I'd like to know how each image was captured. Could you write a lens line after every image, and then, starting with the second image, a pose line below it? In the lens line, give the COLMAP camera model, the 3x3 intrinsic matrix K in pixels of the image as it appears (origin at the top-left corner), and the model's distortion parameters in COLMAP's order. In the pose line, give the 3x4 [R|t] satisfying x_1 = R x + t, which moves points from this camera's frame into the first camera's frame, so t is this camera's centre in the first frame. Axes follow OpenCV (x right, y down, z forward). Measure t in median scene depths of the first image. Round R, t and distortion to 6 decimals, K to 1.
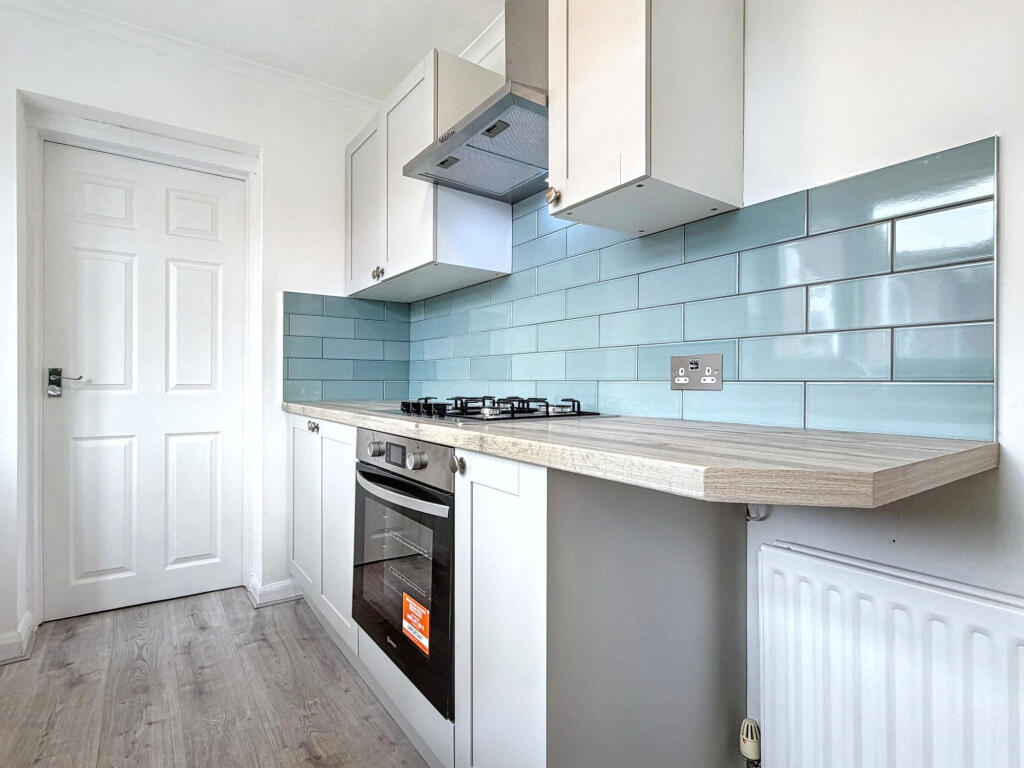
lens RADIAL K [[471.3, 0, 404.7], [0, 471.3, 381.2], [0, 0, 1]] dist [0.000481, 0.000043]
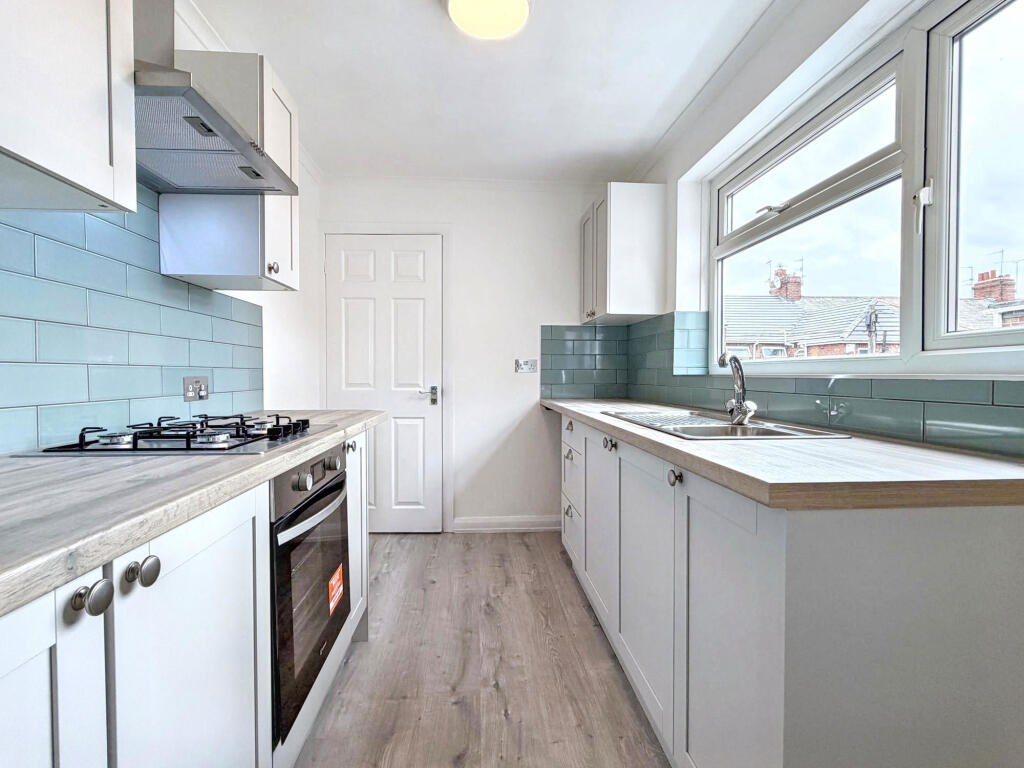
lens RADIAL K [[465.7, 0, 512.0], [0, 465.7, 384.0], [0, 0, 1]] dist [0.001646, 0.000050]
pose [[-0.911032, -0.013955, 0.412099, -0.835436], [-0.004412, 0.999700, 0.024099, -0.068601], [-0.412311, 0.020137, -0.910820, 1.836253]]
